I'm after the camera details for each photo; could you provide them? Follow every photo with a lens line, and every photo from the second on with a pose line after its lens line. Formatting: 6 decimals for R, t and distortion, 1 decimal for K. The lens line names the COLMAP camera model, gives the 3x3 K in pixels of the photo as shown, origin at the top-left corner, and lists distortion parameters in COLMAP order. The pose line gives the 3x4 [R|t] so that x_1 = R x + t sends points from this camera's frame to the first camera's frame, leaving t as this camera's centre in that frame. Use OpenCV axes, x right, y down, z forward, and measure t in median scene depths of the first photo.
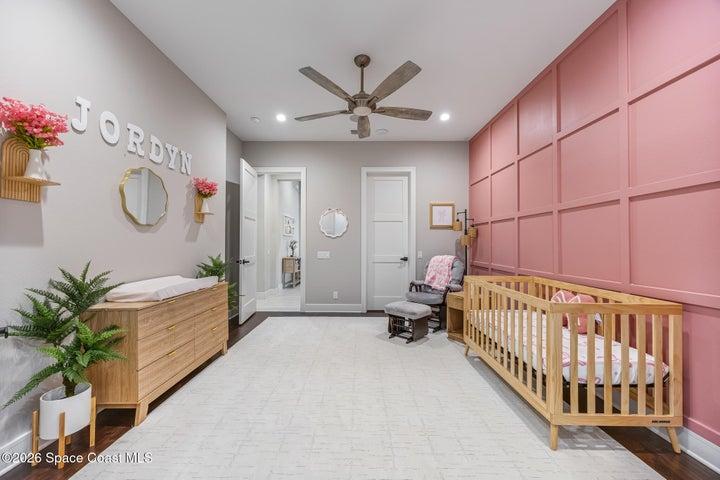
lens RADIAL K [[271.6, 0, 360.0], [0, 271.6, 240.0], [0, 0, 1]] dist [-0.000136, 0.000000]
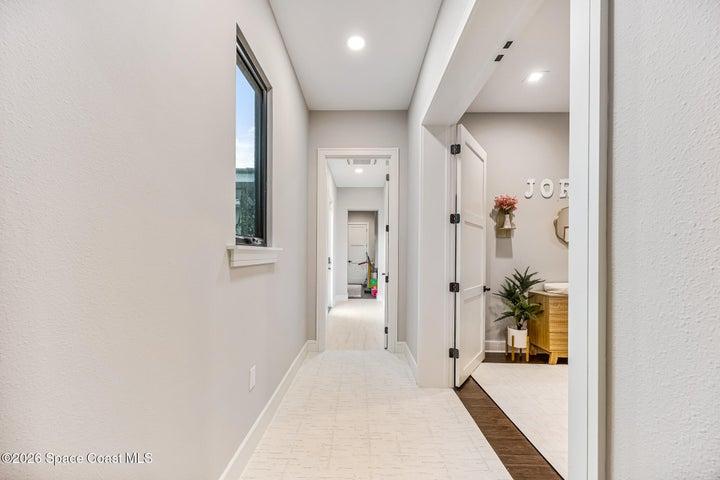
lens RADIAL K [[293.5, 0, 359.6], [0, 293.5, 256.2], [0, 0, 1]] dist [-0.000141, -0.000013]
pose [[-0.015725, -0.001029, -0.999876, 1.023309], [0.005042, 0.999987, -0.001108, 0.003888], [0.999864, -0.005059, -0.015719, -0.145726]]
